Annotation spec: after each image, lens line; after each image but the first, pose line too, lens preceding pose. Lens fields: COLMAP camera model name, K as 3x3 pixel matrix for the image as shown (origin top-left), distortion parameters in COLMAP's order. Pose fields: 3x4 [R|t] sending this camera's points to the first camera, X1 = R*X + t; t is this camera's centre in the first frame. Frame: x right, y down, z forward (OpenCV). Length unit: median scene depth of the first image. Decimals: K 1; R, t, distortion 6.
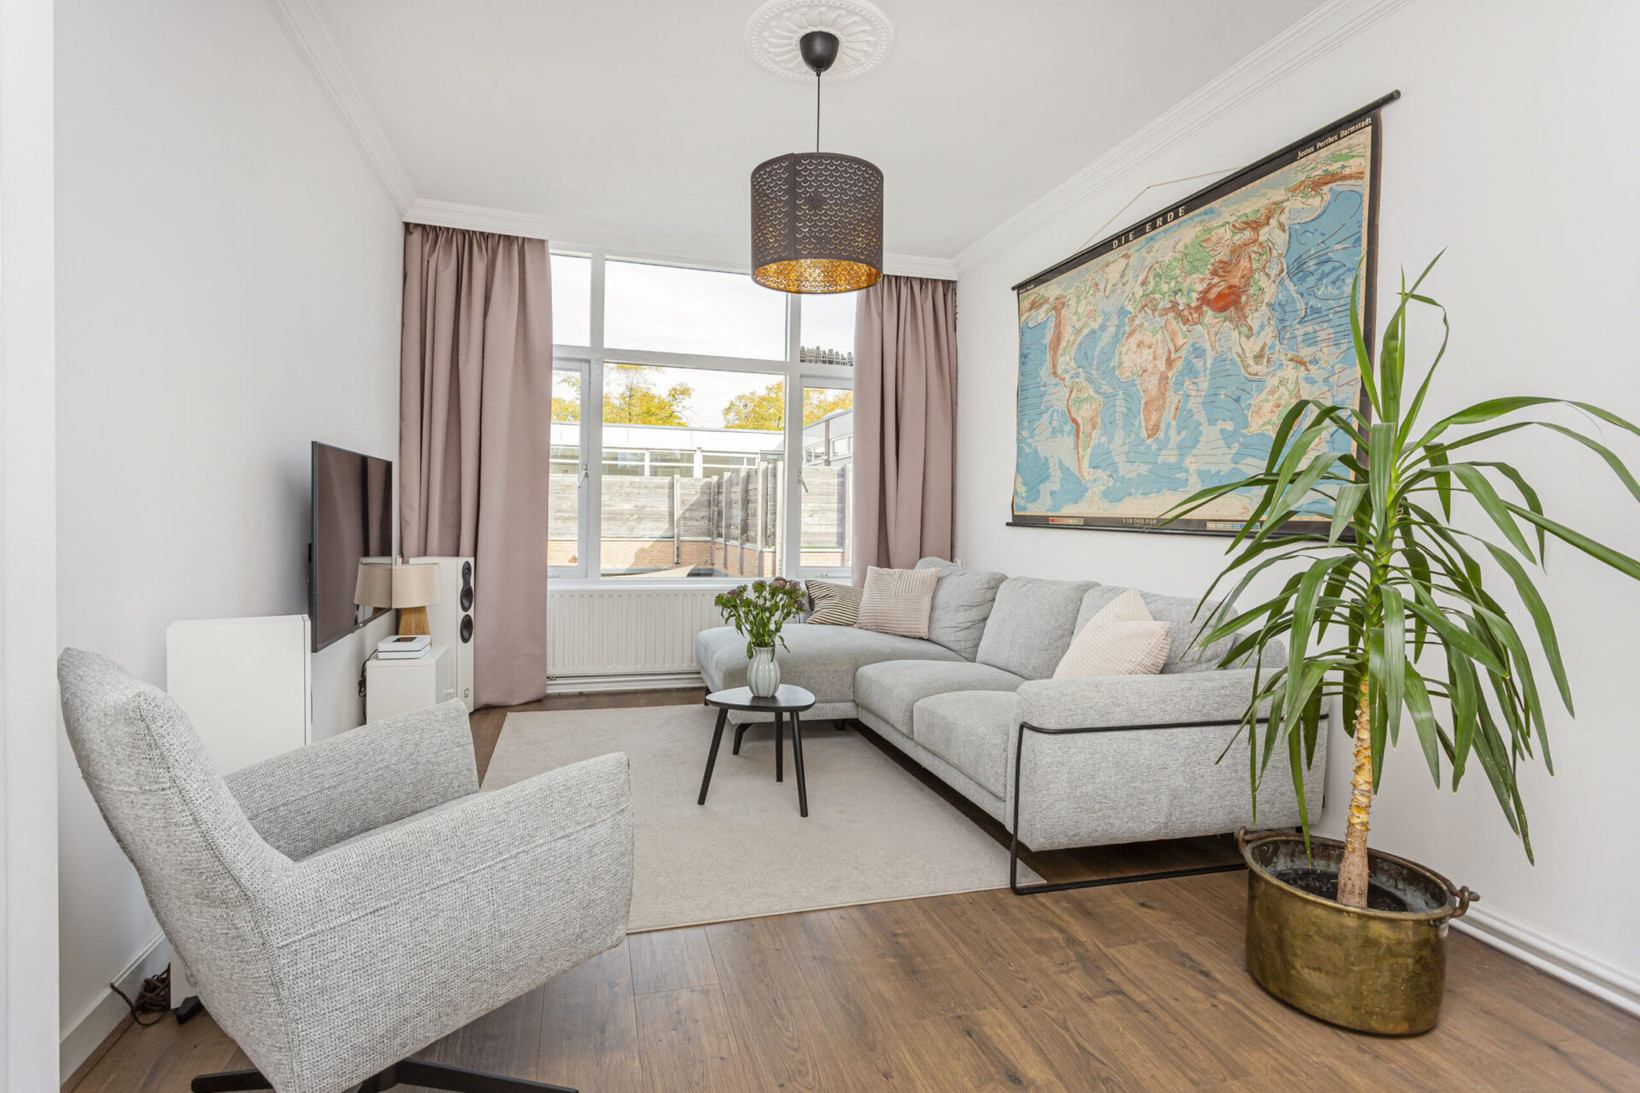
lens RADIAL K [[823.6, 0, 817.8], [0, 823.6, 536.8], [0, 0, 1]] dist [0.003093, 0.000523]
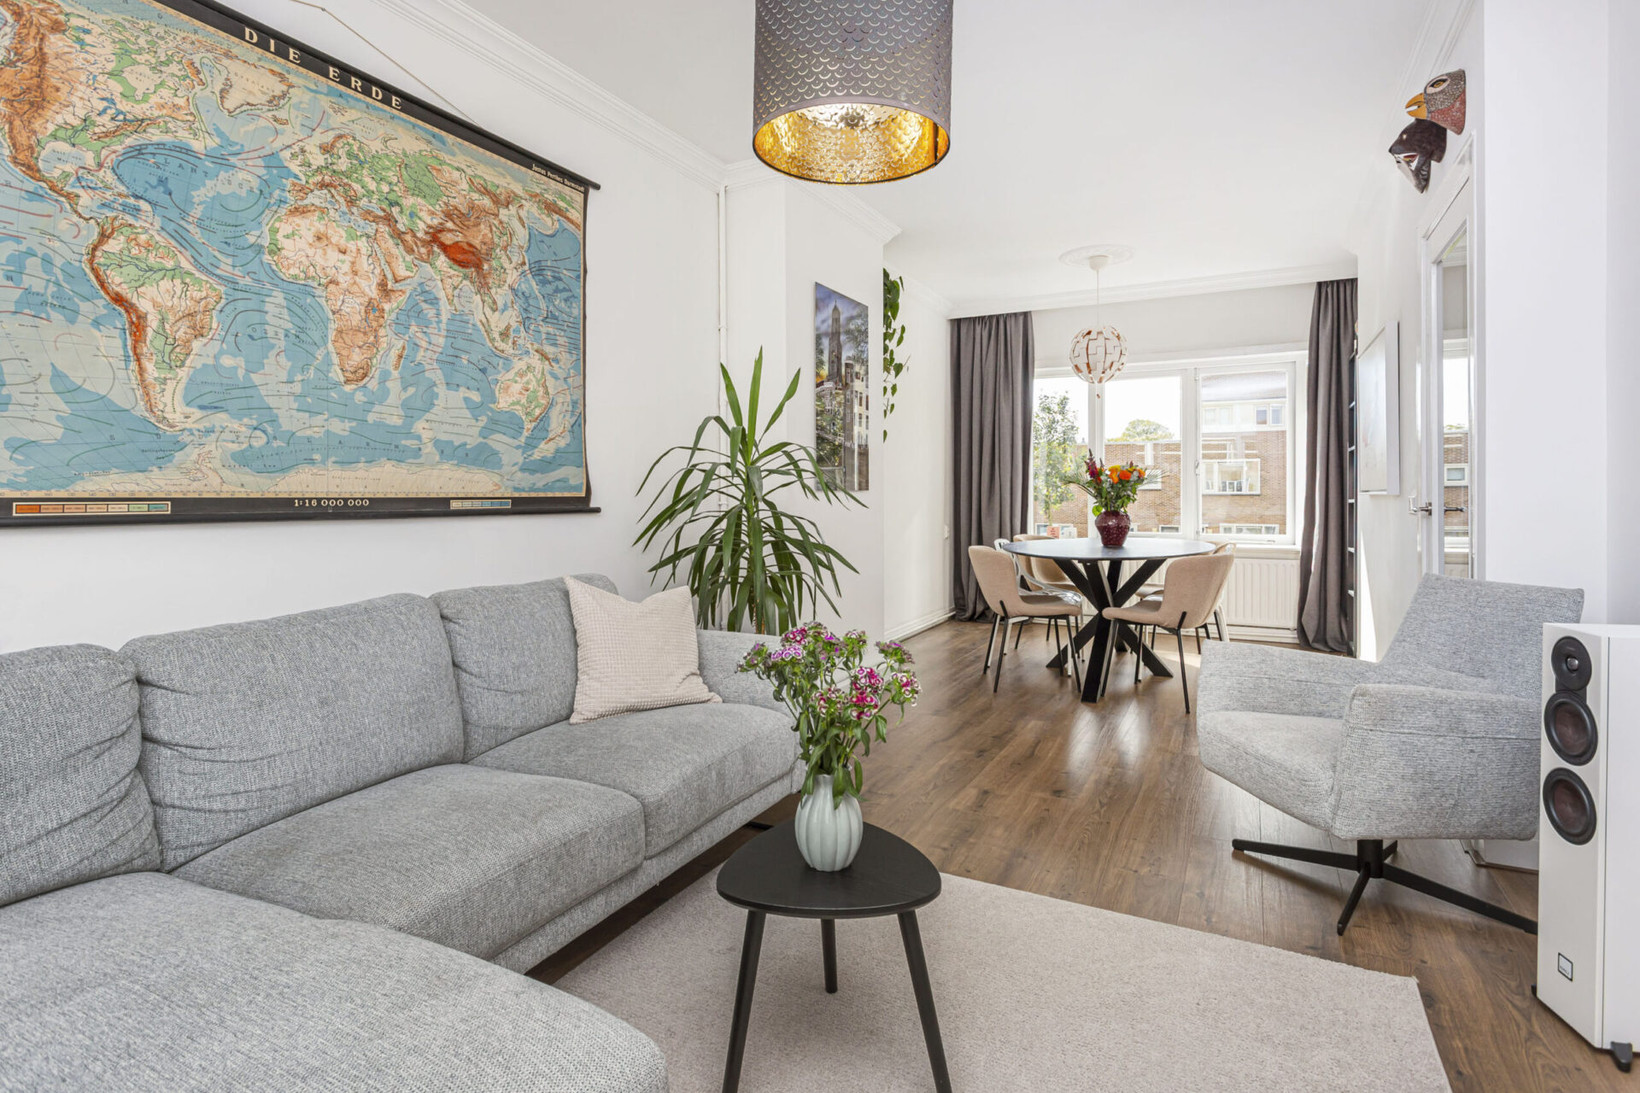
lens RADIAL K [[823.6, 0, 810.4], [0, 823.6, 493.4], [0, 0, 1]] dist [0.003093, 0.000523]
pose [[-0.717171, -0.017373, 0.696681, -0.400179], [0.009084, 0.999371, 0.034272, -0.051093], [-0.696838, 0.030907, -0.716562, 1.340356]]
